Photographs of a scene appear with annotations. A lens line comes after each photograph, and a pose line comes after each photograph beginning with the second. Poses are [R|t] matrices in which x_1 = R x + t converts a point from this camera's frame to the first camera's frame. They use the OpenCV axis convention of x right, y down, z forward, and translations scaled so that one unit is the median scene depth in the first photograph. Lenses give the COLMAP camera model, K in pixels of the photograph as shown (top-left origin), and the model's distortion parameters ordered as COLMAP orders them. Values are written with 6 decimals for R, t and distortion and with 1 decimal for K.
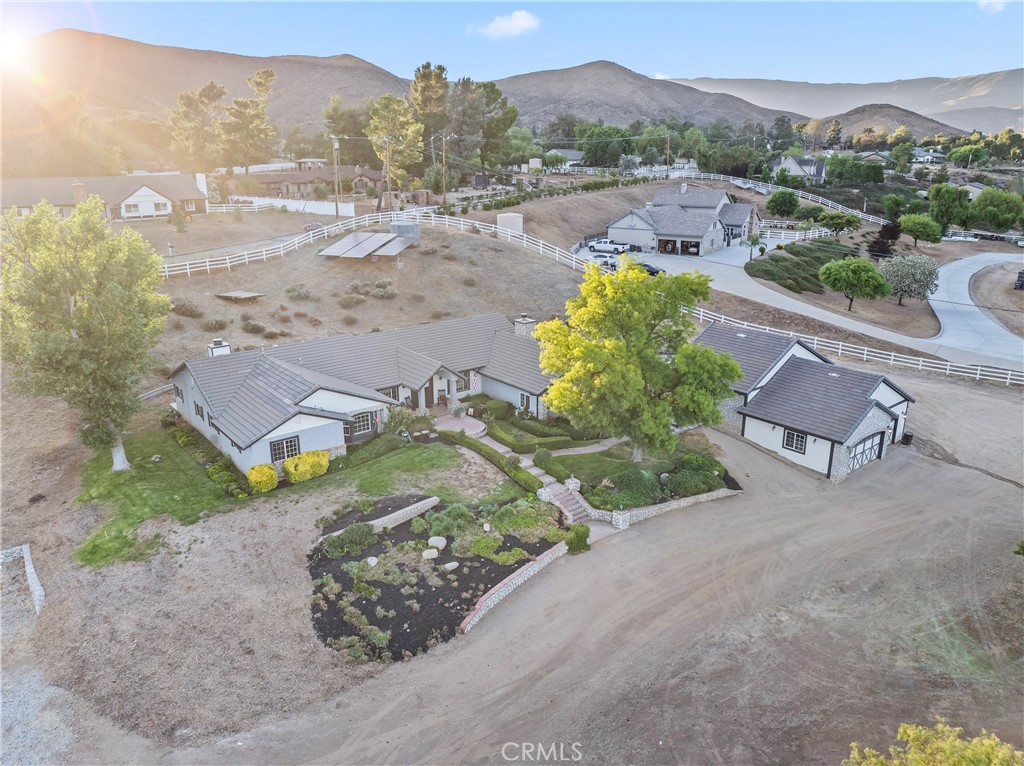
lens RADIAL K [[730.6, 0, 512.0], [0, 730.6, 383.0], [0, 0, 1]] dist [-0.035011, -0.001820]
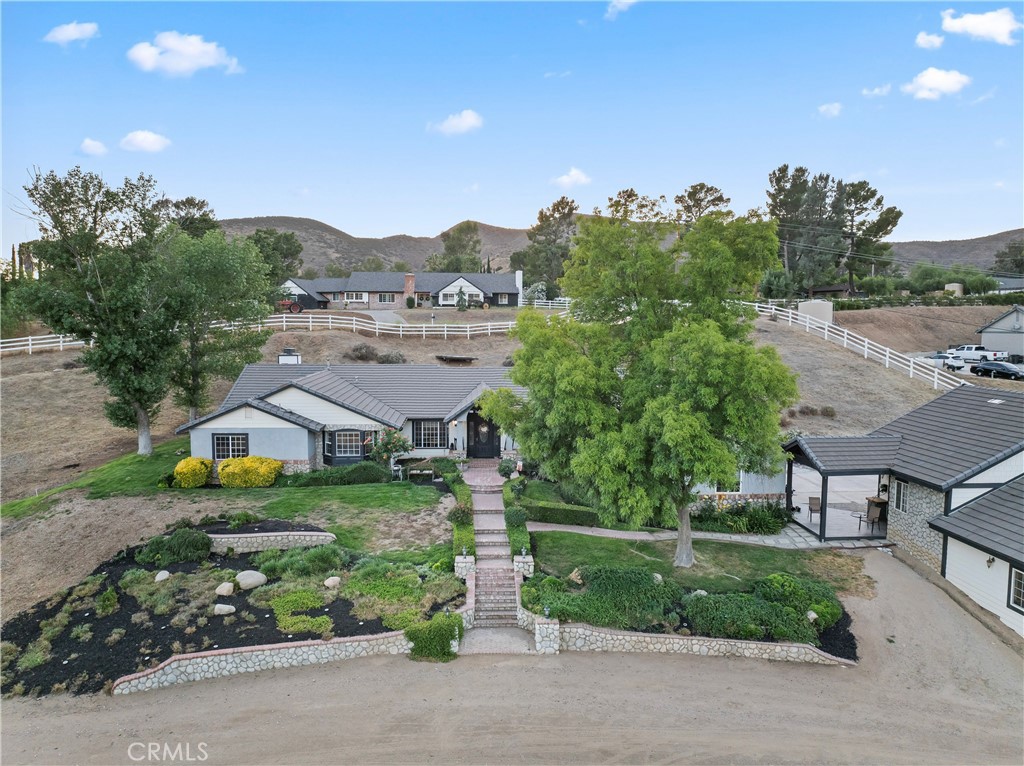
lens RADIAL K [[718.2, 0, 512.0], [0, 718.2, 383.0], [0, 0, 1]] dist [-0.037833, 0.002464]
pose [[0.814944, 0.056974, -0.576733, 0.345451], [-0.181128, 0.970343, -0.160084, 0.074847], [0.550508, 0.234922, 0.801095, 0.404660]]
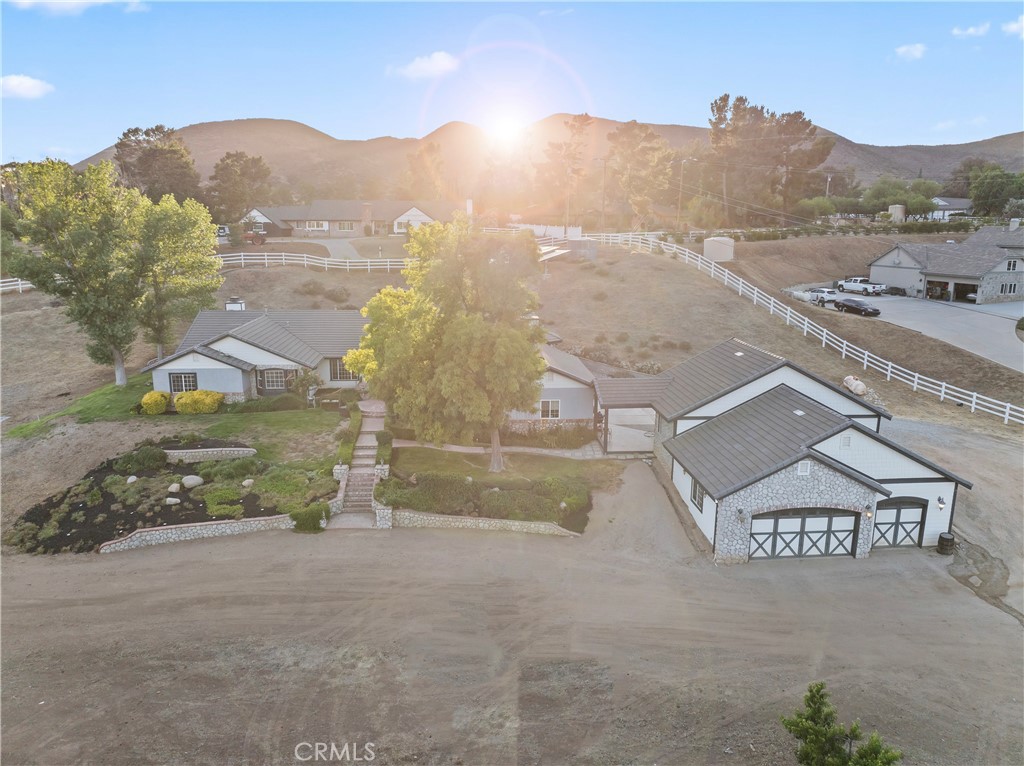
lens RADIAL K [[718.2, 0, 512.0], [0, 718.2, 383.0], [0, 0, 1]] dist [-0.037833, 0.002464]
pose [[0.820372, 0.131920, -0.556405, 0.569183], [-0.179266, 0.983307, -0.031176, 0.028249], [0.543004, 0.125321, 0.830326, 0.299803]]
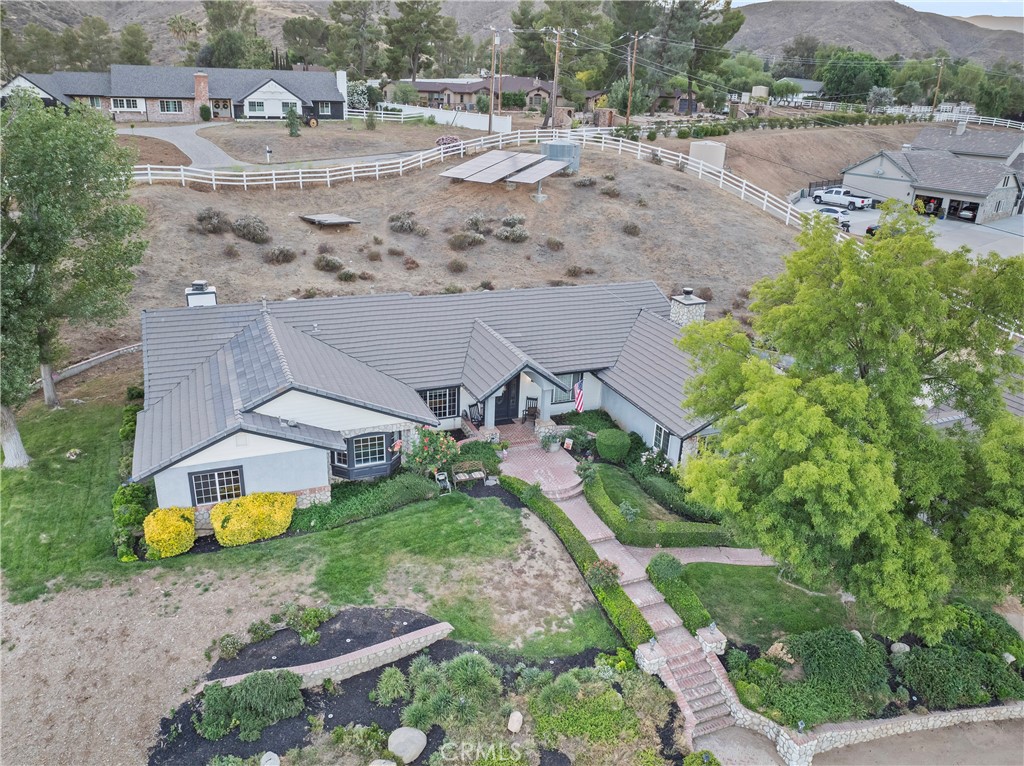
lens RADIAL K [[748.9, 0, 512.0], [0, 748.9, 383.0], [0, 0, 1]] dist [-0.036047, -0.002019]
pose [[0.960486, 0.140087, -0.240505, 0.041012], [-0.122451, 0.988668, 0.086847, -0.059217], [0.249945, -0.053965, 0.966755, 0.390177]]
